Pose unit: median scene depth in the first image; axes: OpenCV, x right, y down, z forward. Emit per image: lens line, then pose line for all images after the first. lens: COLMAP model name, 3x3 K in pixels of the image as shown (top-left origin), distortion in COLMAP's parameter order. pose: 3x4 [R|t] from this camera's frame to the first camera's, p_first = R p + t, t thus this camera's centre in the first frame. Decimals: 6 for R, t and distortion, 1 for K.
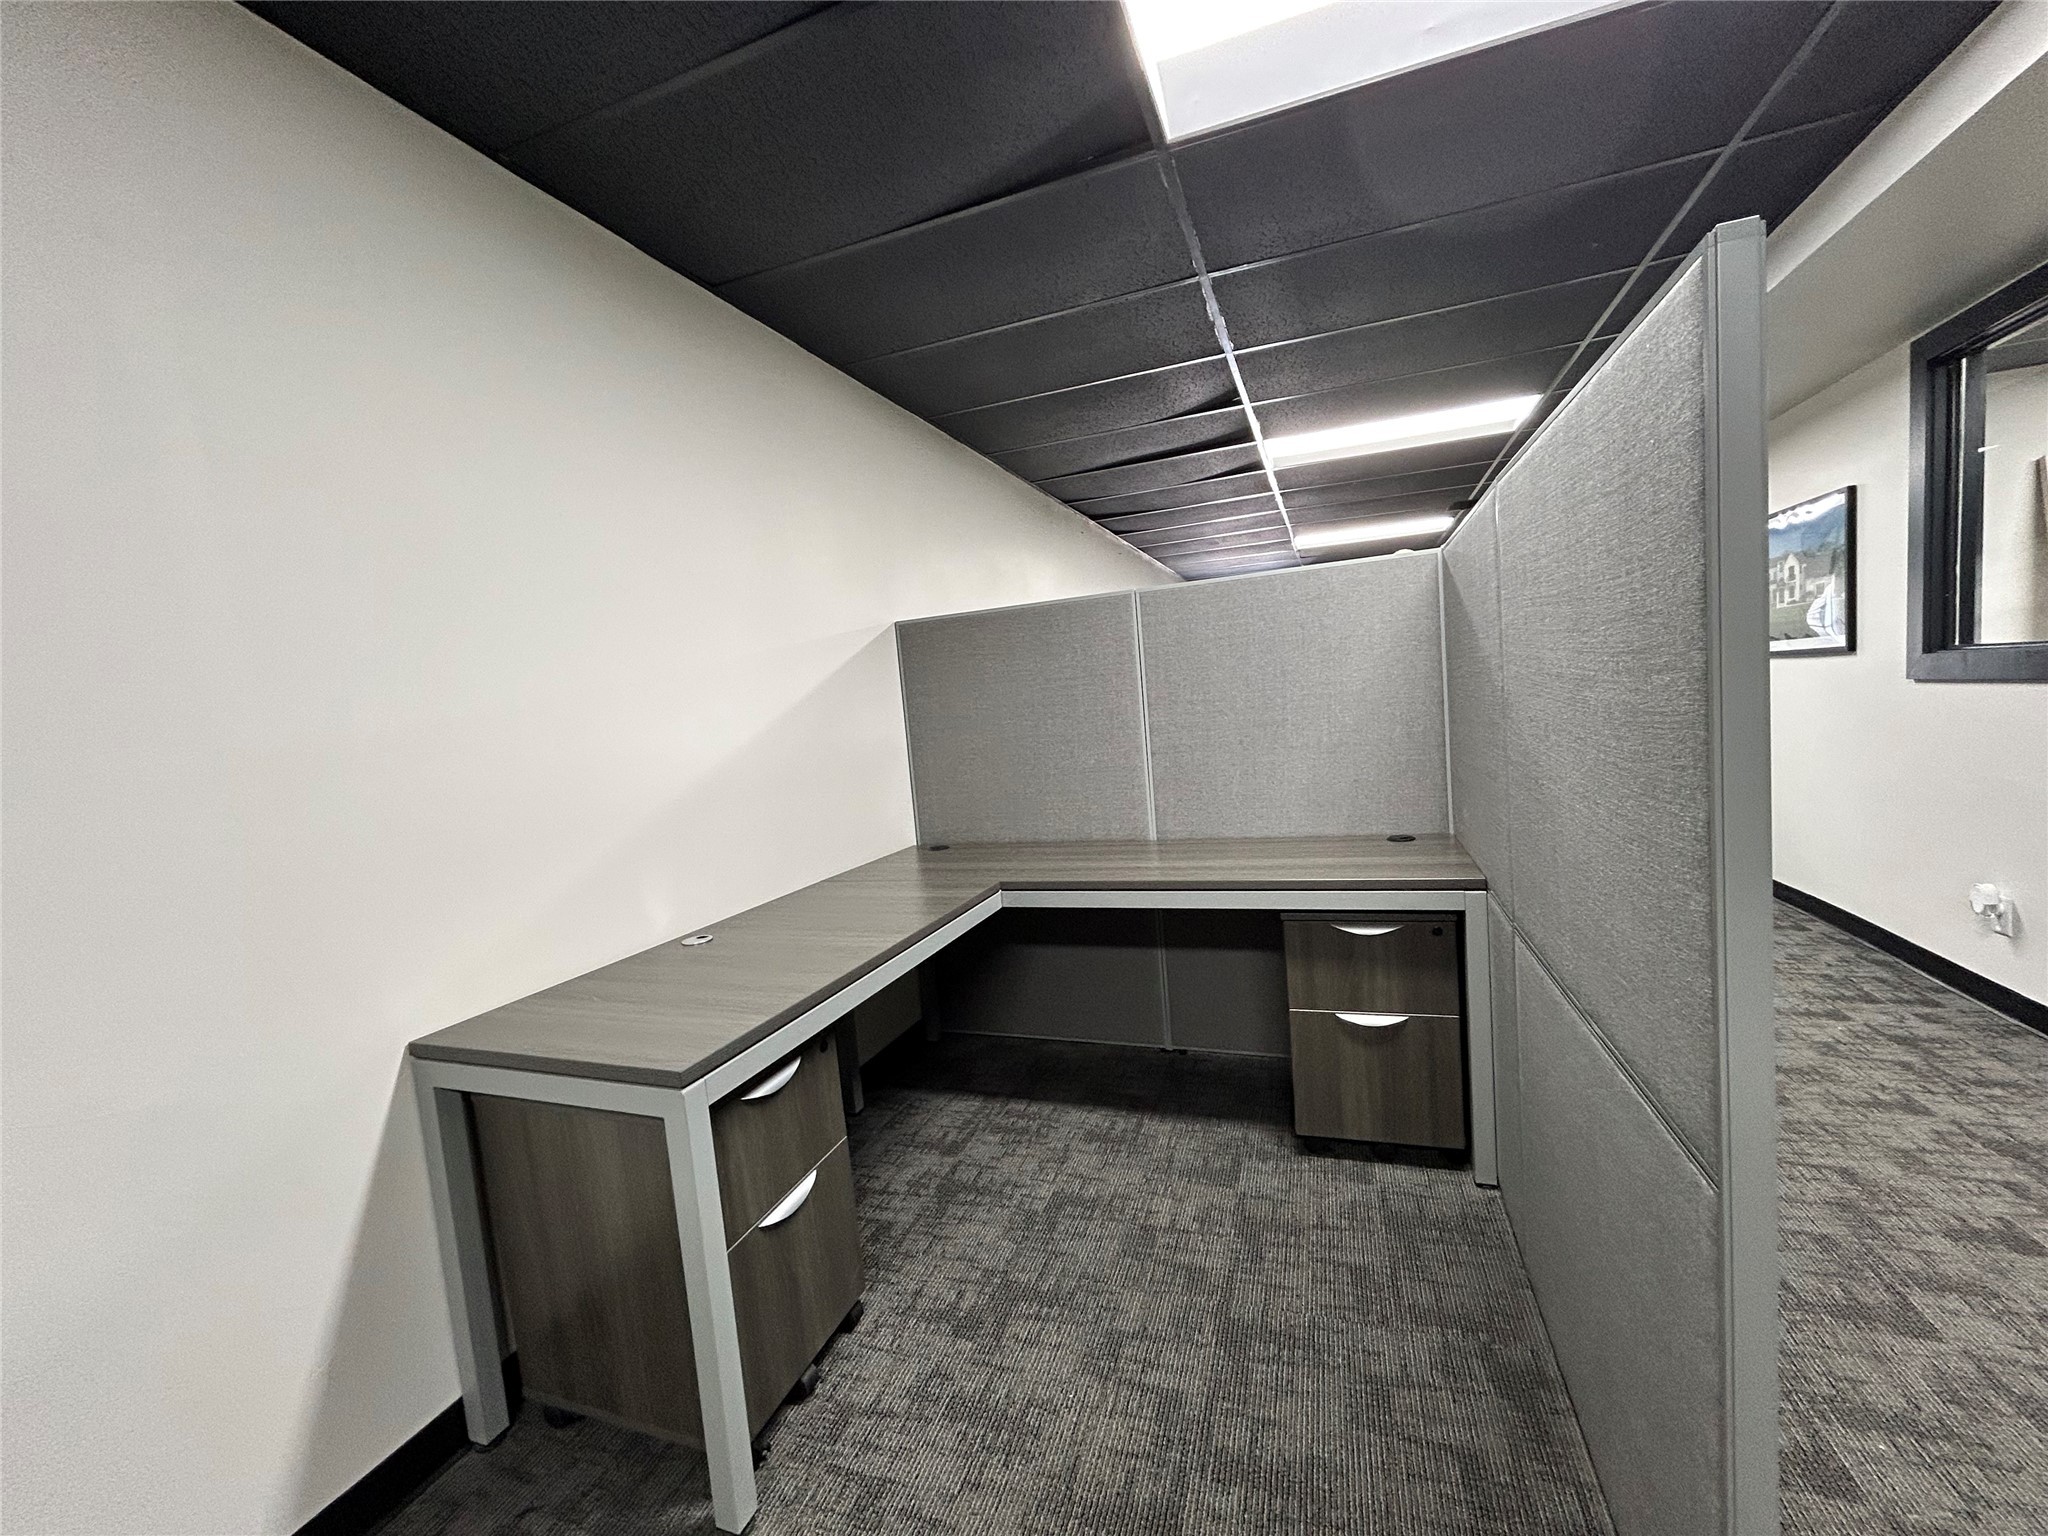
lens RADIAL K [[826.3, 0, 1029.6], [0, 826.3, 774.8], [0, 0, 1]] dist [-0.000157, 0.000671]
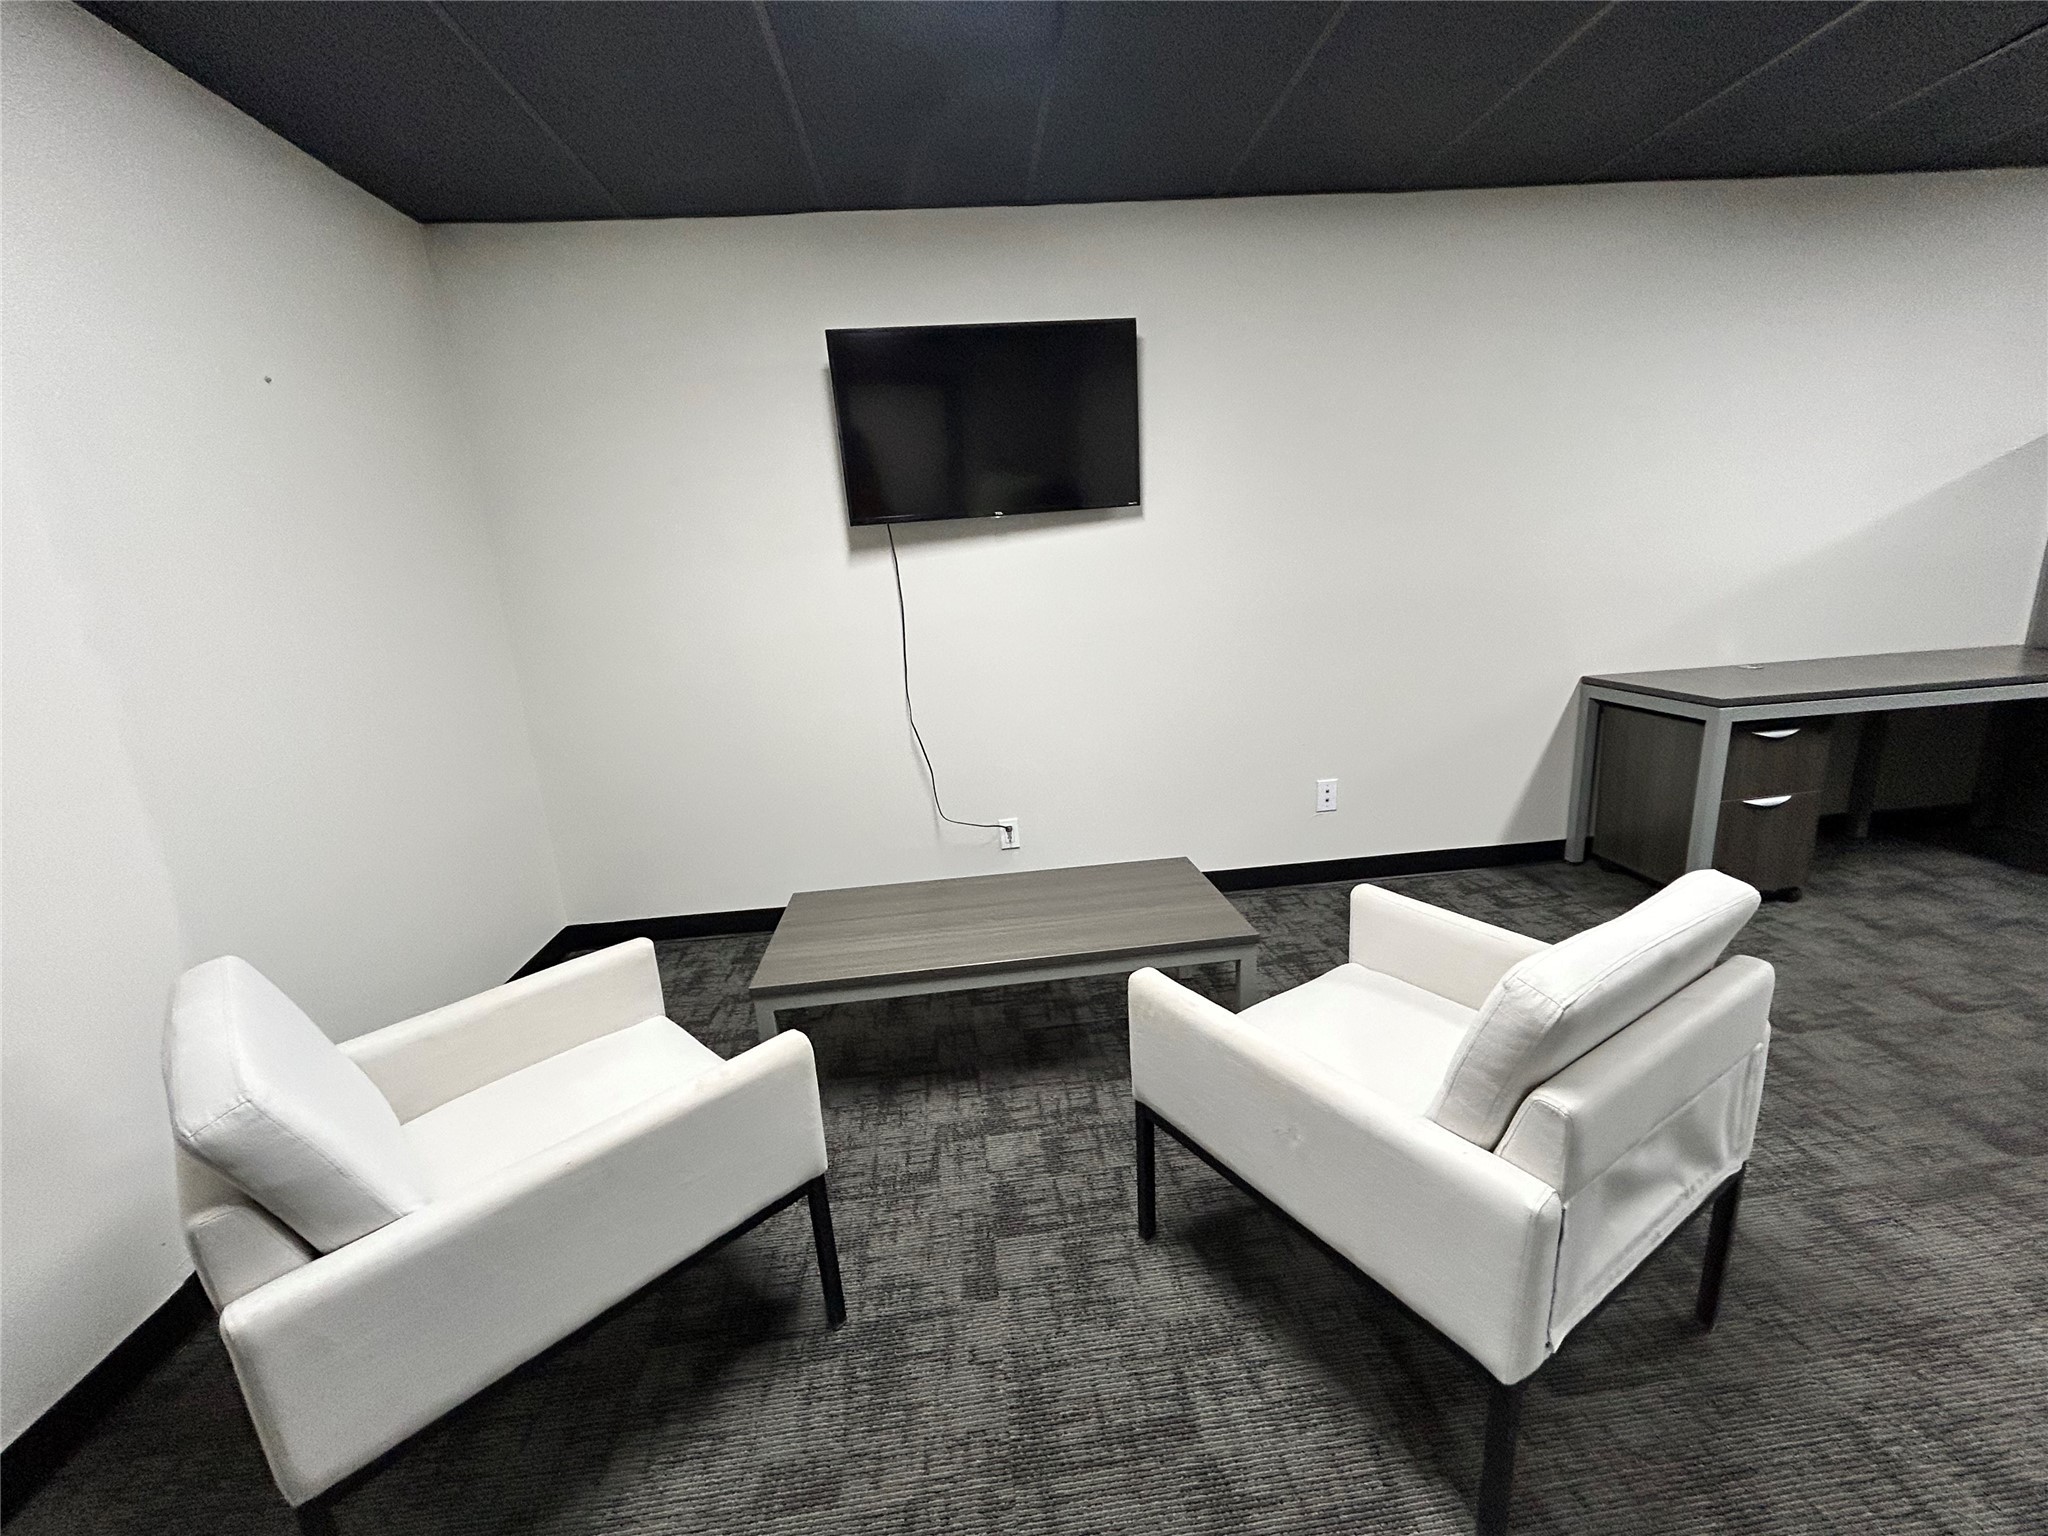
lens RADIAL K [[826.3, 0, 1029.6], [0, 826.3, 774.8], [0, 0, 1]] dist [-0.000157, 0.000671]
pose [[0.424411, 0.273322, -0.863233, 0.569759], [-0.058206, 0.959617, 0.275222, 0.054684], [0.903597, -0.066562, 0.423181, -1.221239]]
